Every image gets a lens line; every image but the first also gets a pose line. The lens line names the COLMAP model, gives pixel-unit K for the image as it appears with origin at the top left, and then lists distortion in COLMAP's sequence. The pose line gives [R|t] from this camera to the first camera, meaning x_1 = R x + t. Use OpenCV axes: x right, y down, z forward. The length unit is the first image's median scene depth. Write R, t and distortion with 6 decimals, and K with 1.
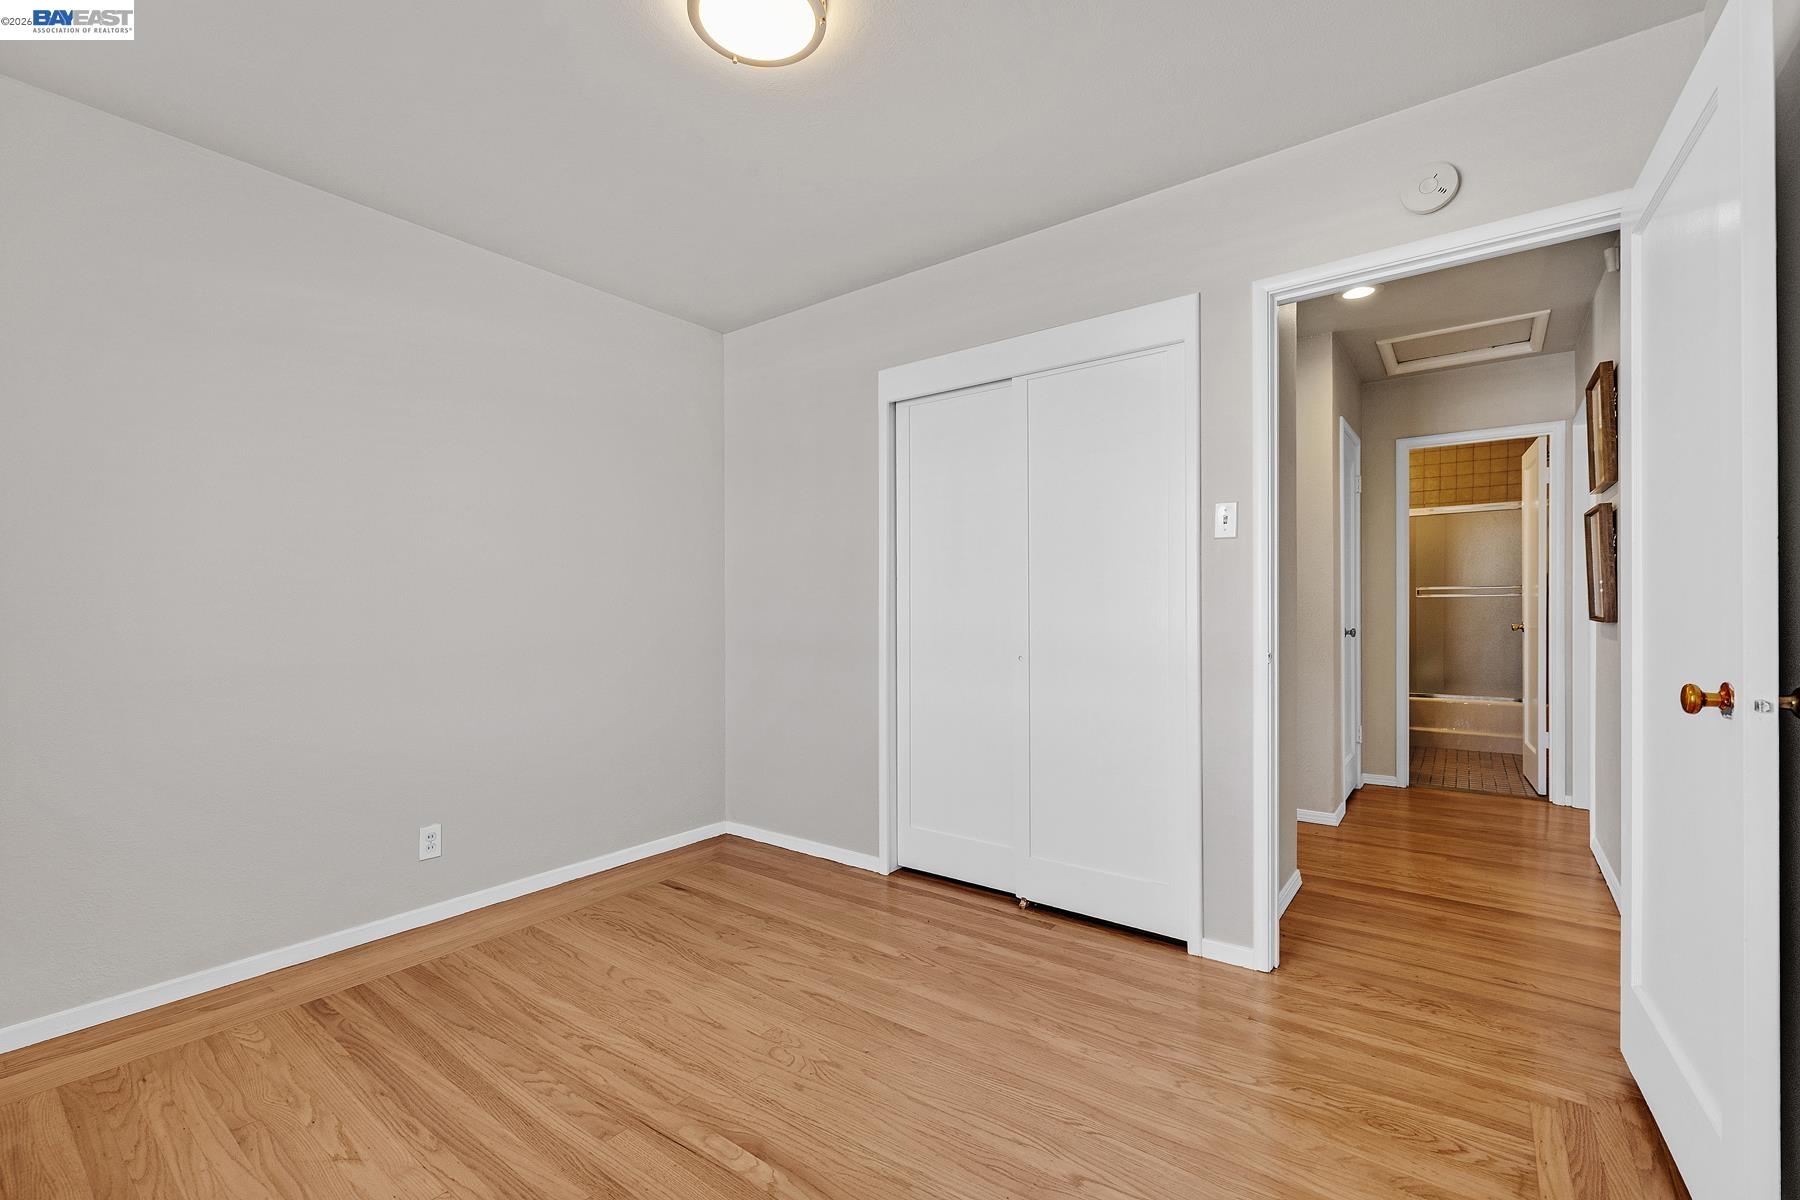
lens RADIAL K [[760.6, 0, 900.1], [0, 760.6, 603.0], [0, 0, 1]] dist [-0.001712, -0.000300]
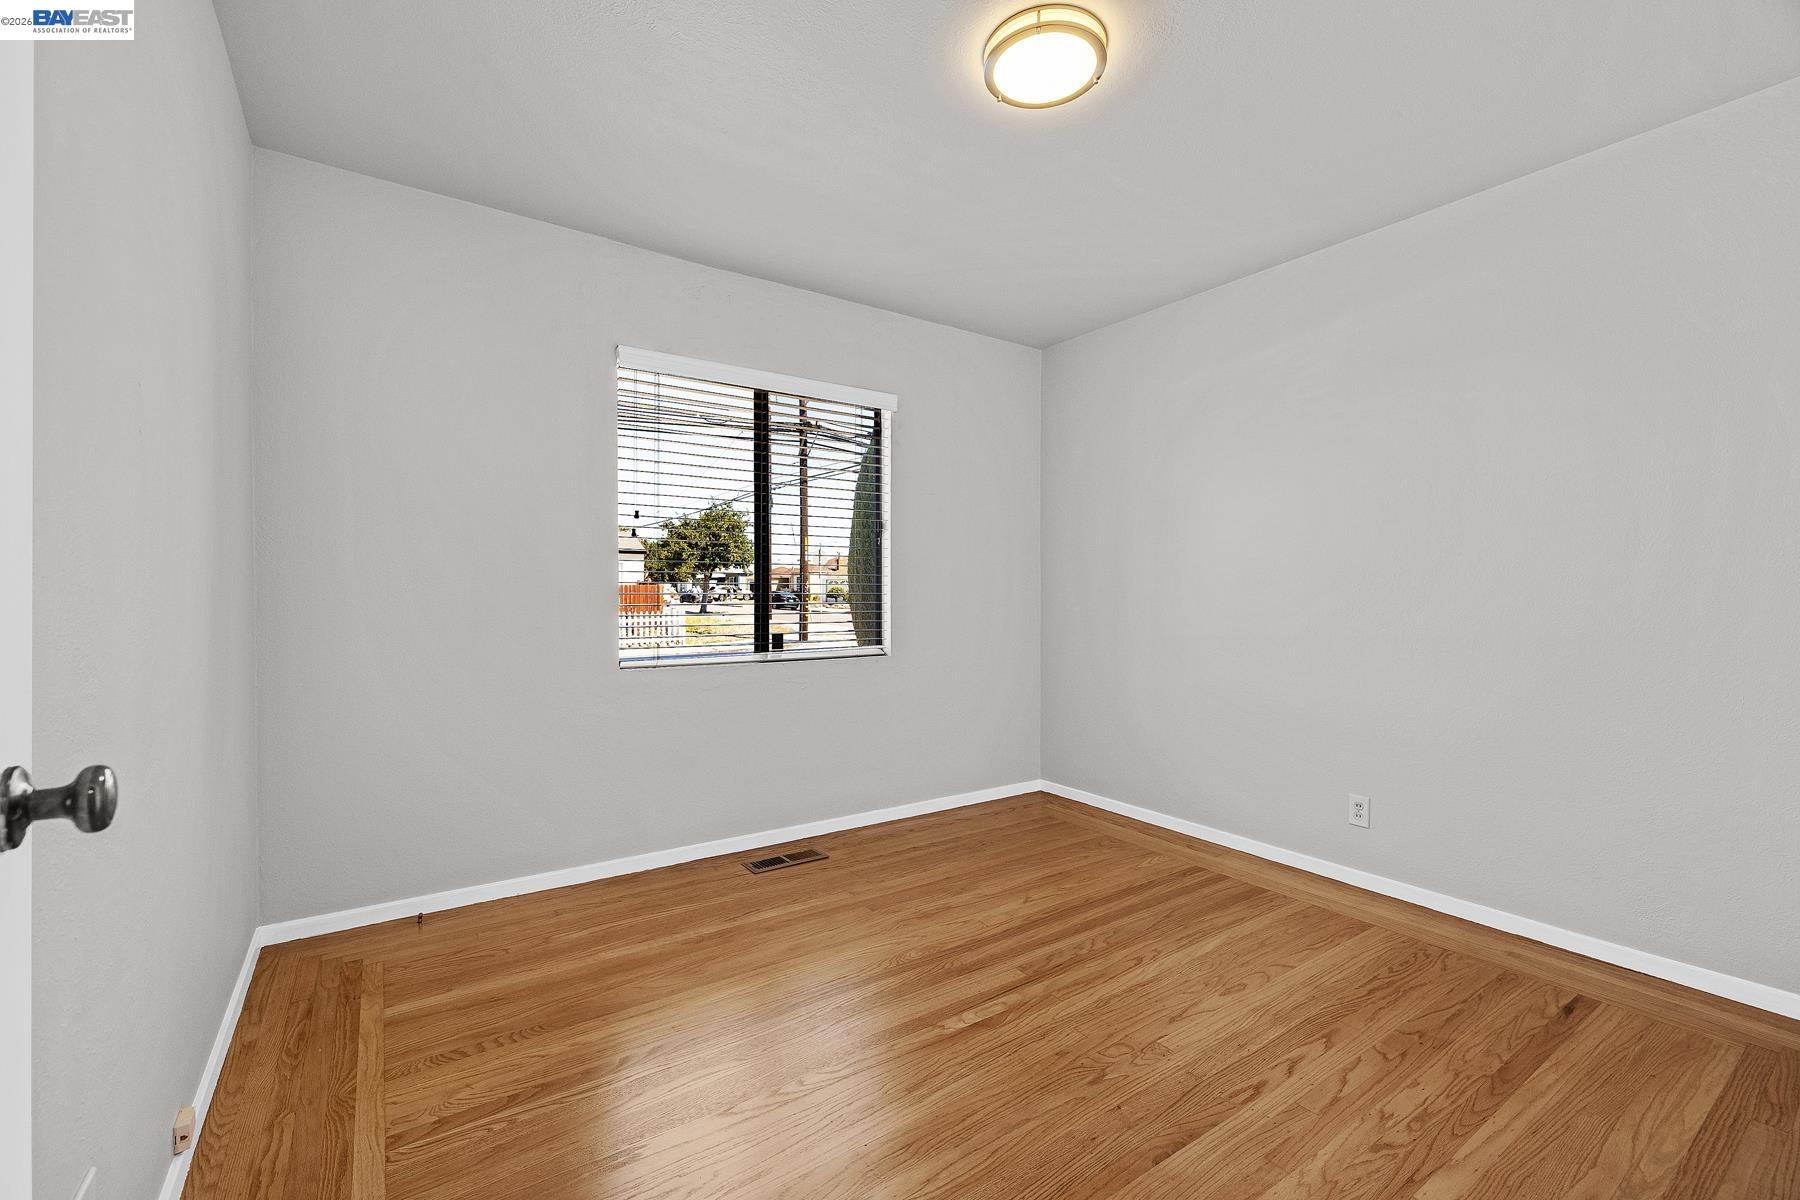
lens RADIAL K [[760.6, 0, 897.9], [0, 760.6, 594.3], [0, 0, 1]] dist [-0.001712, -0.000300]
pose [[-0.313472, 0.009120, -0.949554, 0.669483], [0.001777, 0.999958, 0.009018, 0.000907], [0.949596, 0.001140, -0.313475, 0.814374]]
